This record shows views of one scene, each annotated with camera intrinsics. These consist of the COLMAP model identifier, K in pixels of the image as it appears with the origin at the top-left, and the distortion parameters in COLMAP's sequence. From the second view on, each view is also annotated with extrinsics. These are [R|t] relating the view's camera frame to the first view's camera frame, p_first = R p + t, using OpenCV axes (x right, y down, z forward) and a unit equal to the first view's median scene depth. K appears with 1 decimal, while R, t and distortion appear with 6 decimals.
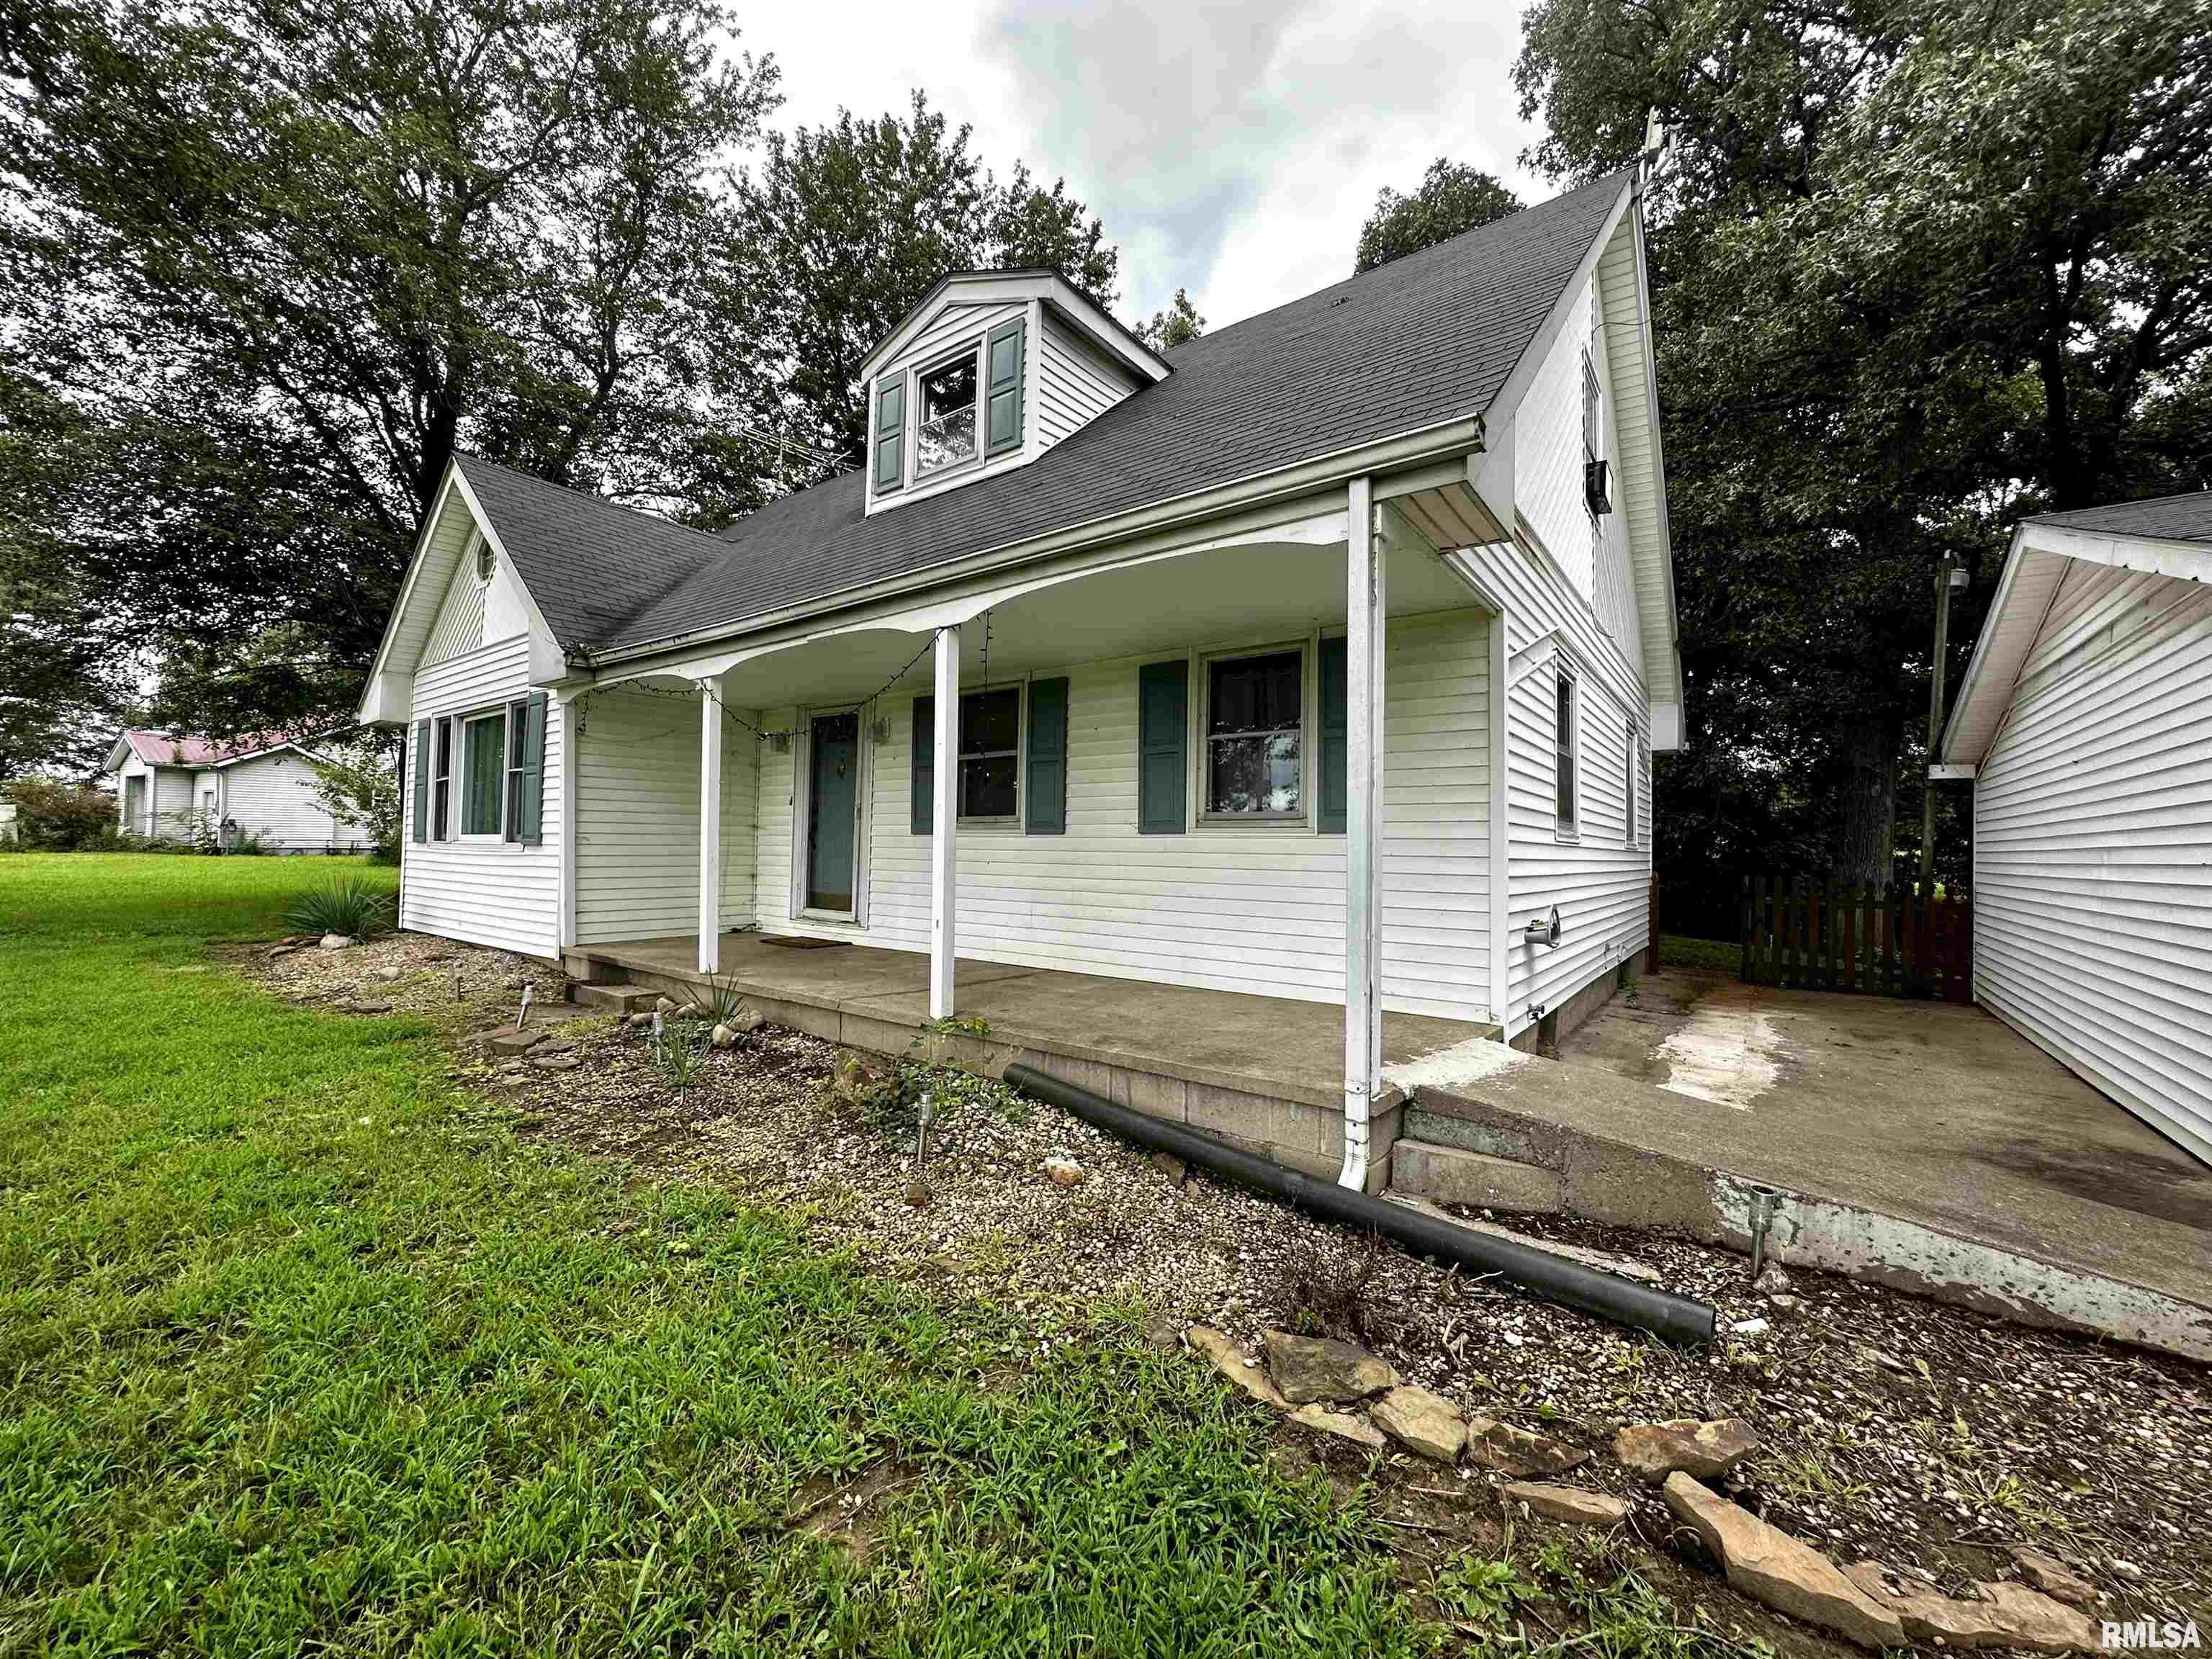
lens RADIAL K [[884.0, 0, 1109.1], [0, 884.0, 826.2], [0, 0, 1]] dist [-0.001023, 0.000305]
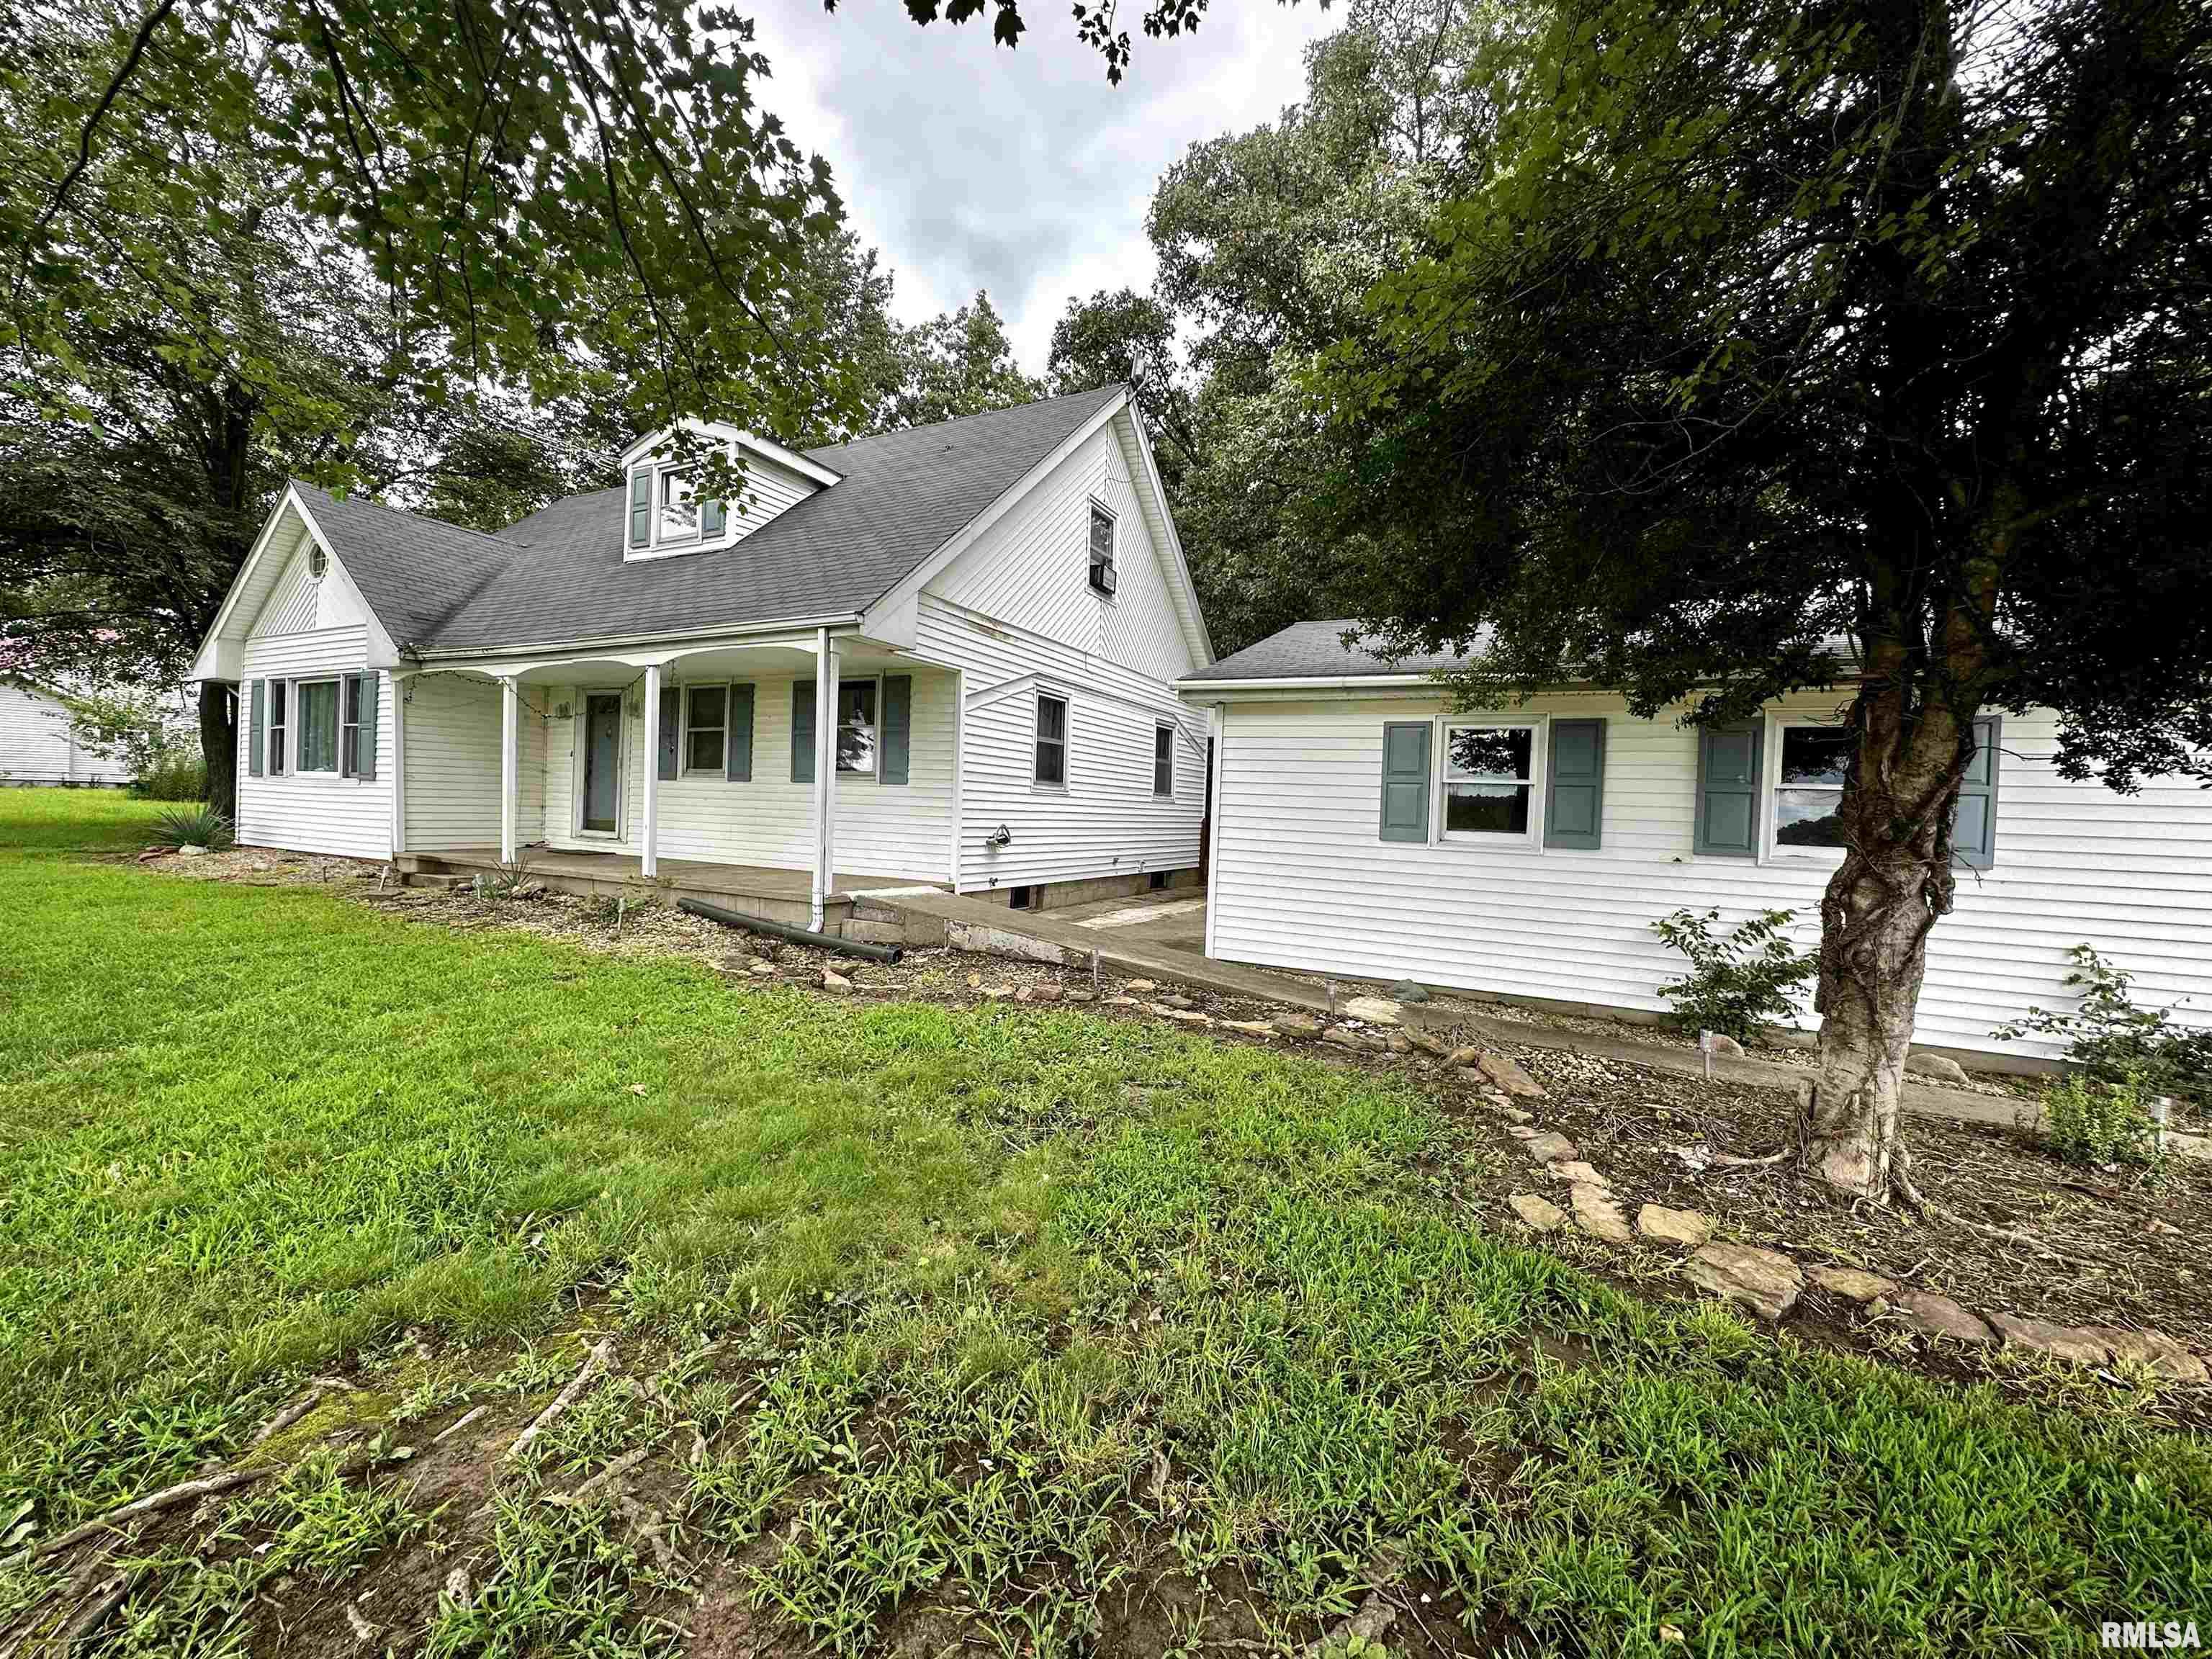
lens RADIAL K [[884.0, 0, 1103.5], [0, 884.0, 828.7], [0, 0, 1]] dist [-0.001023, 0.000305]
pose [[0.984812, 0.017970, 0.172692, 0.283909], [-0.026839, 0.998430, 0.049156, -0.002095], [-0.171537, -0.053044, 0.983749, -0.649334]]
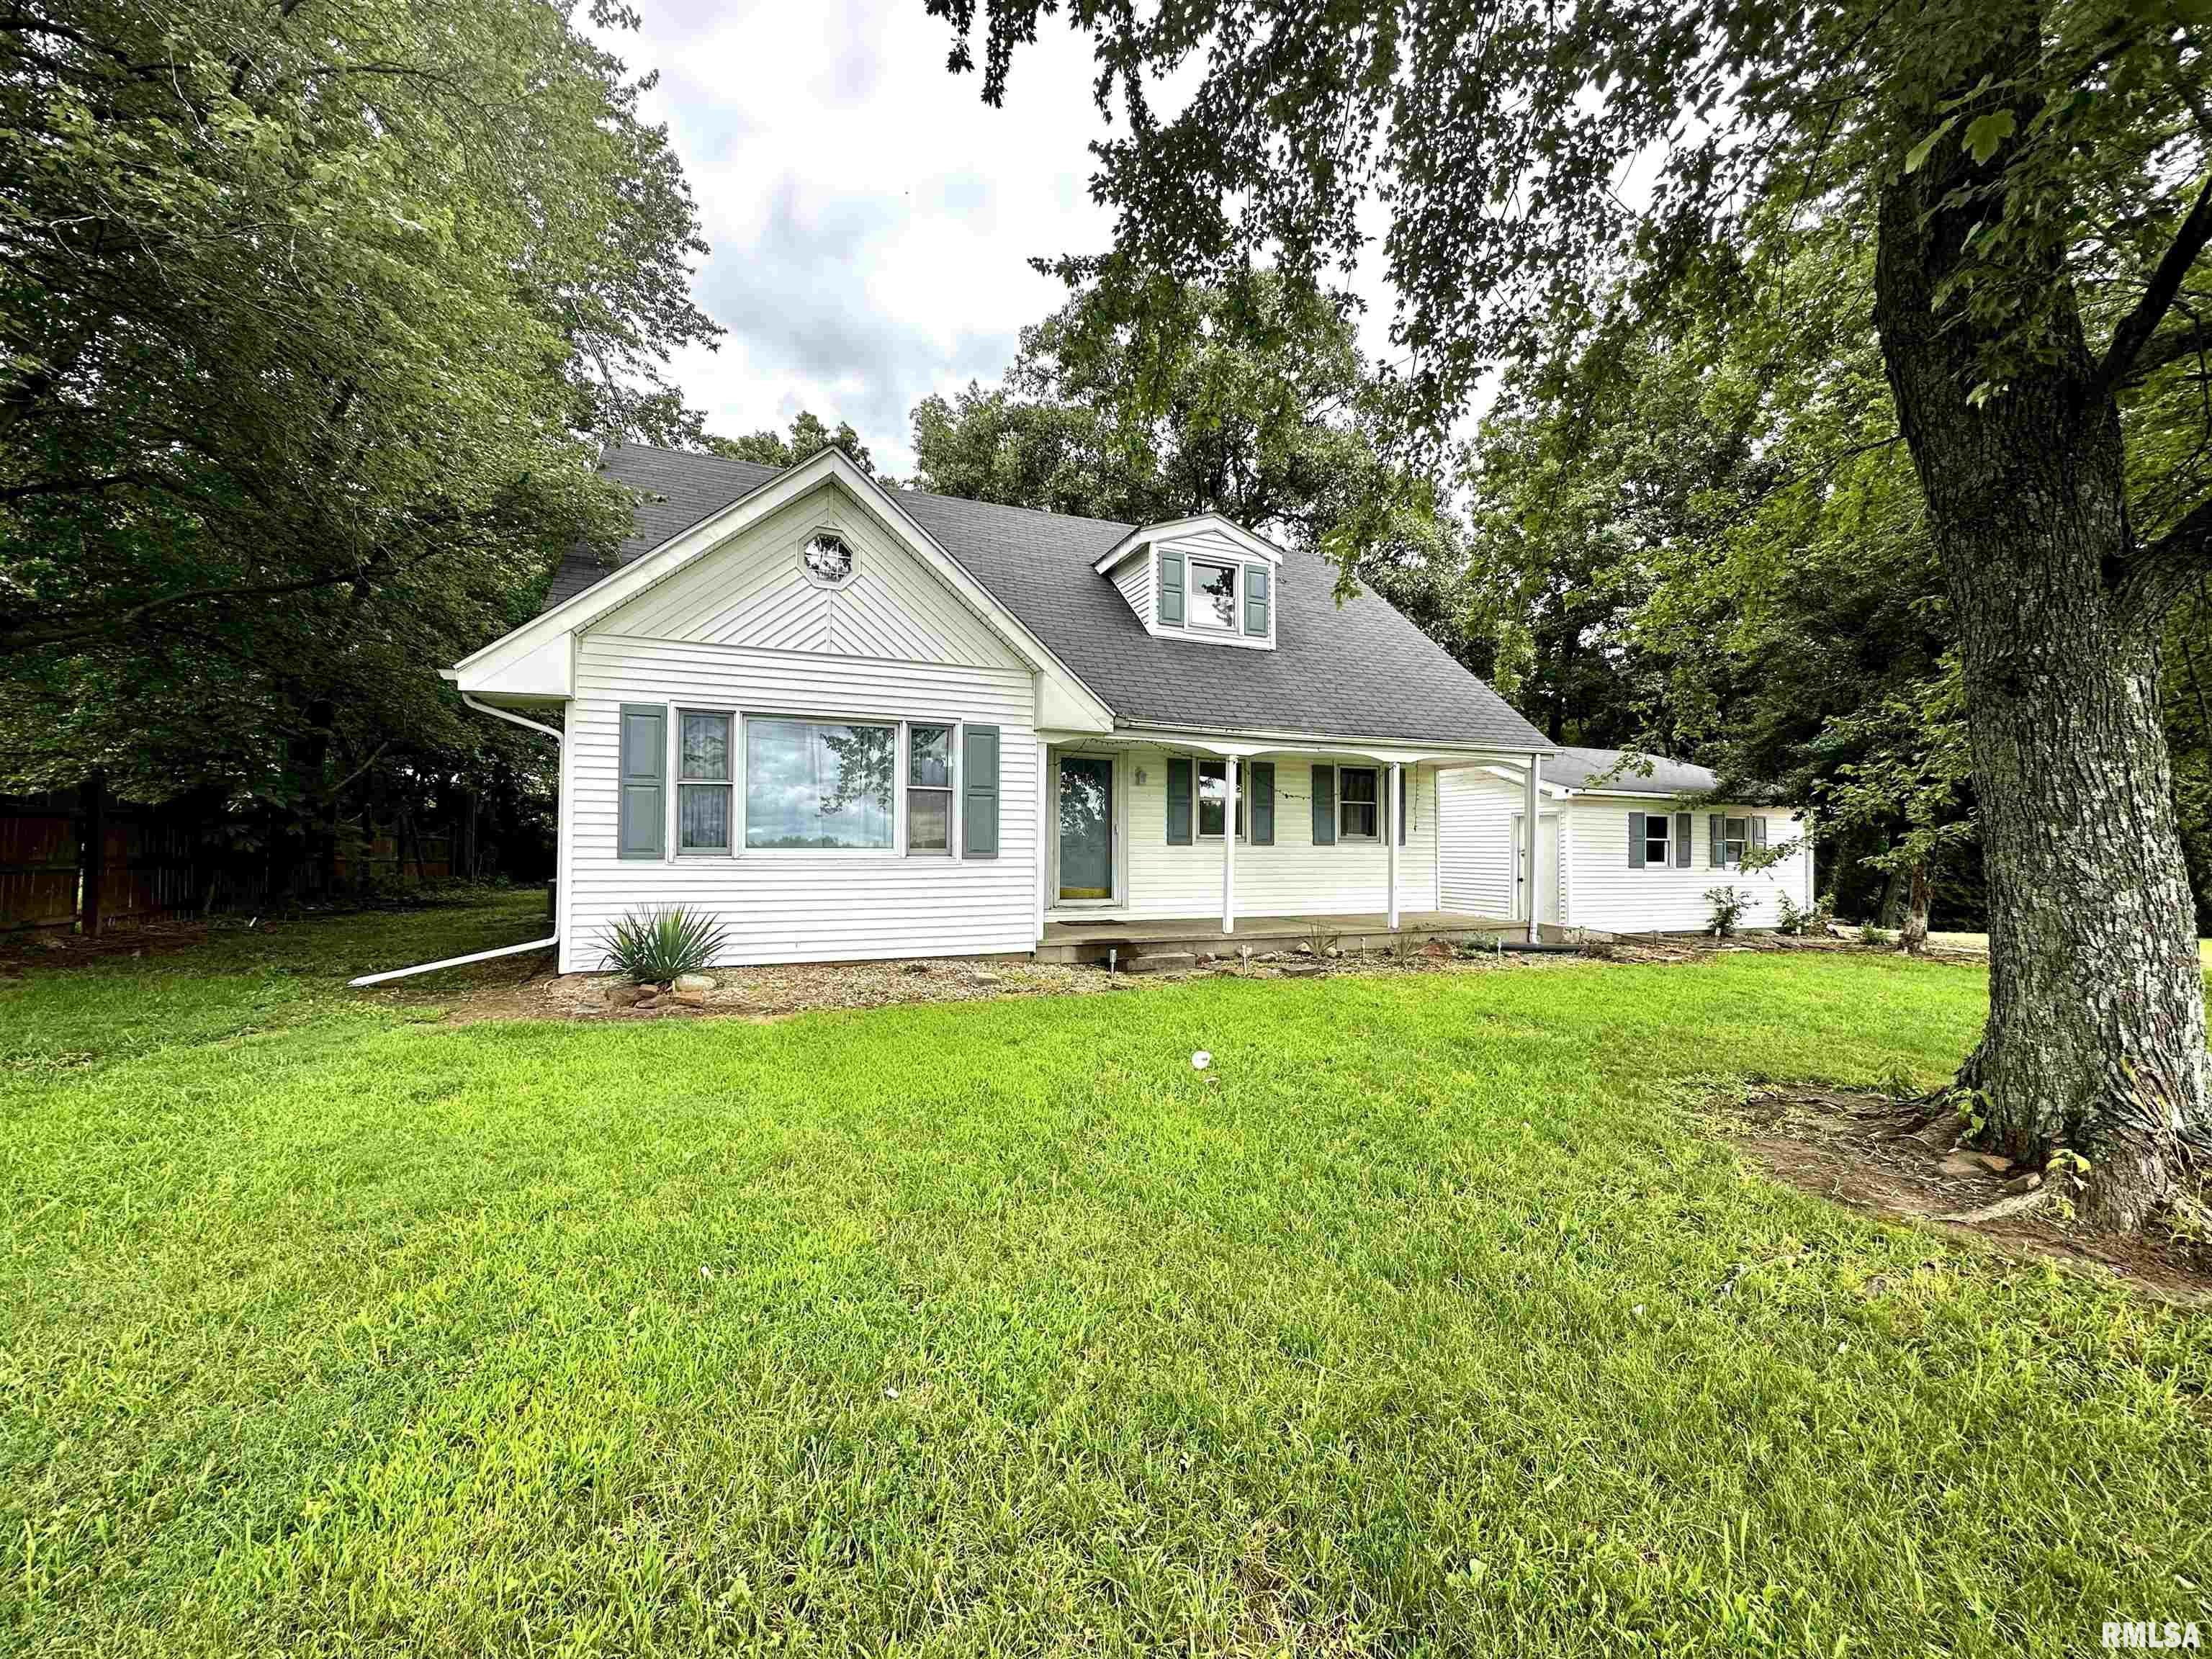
lens RADIAL K [[884.0, 0, 1103.1], [0, 884.0, 837.2], [0, 0, 1]] dist [-0.001023, 0.000305]
pose [[0.494286, -0.000679, 0.869299, -1.771403], [-0.022479, 0.999655, 0.013562, -0.023787], [-0.869009, -0.026244, 0.494100, 0.344864]]
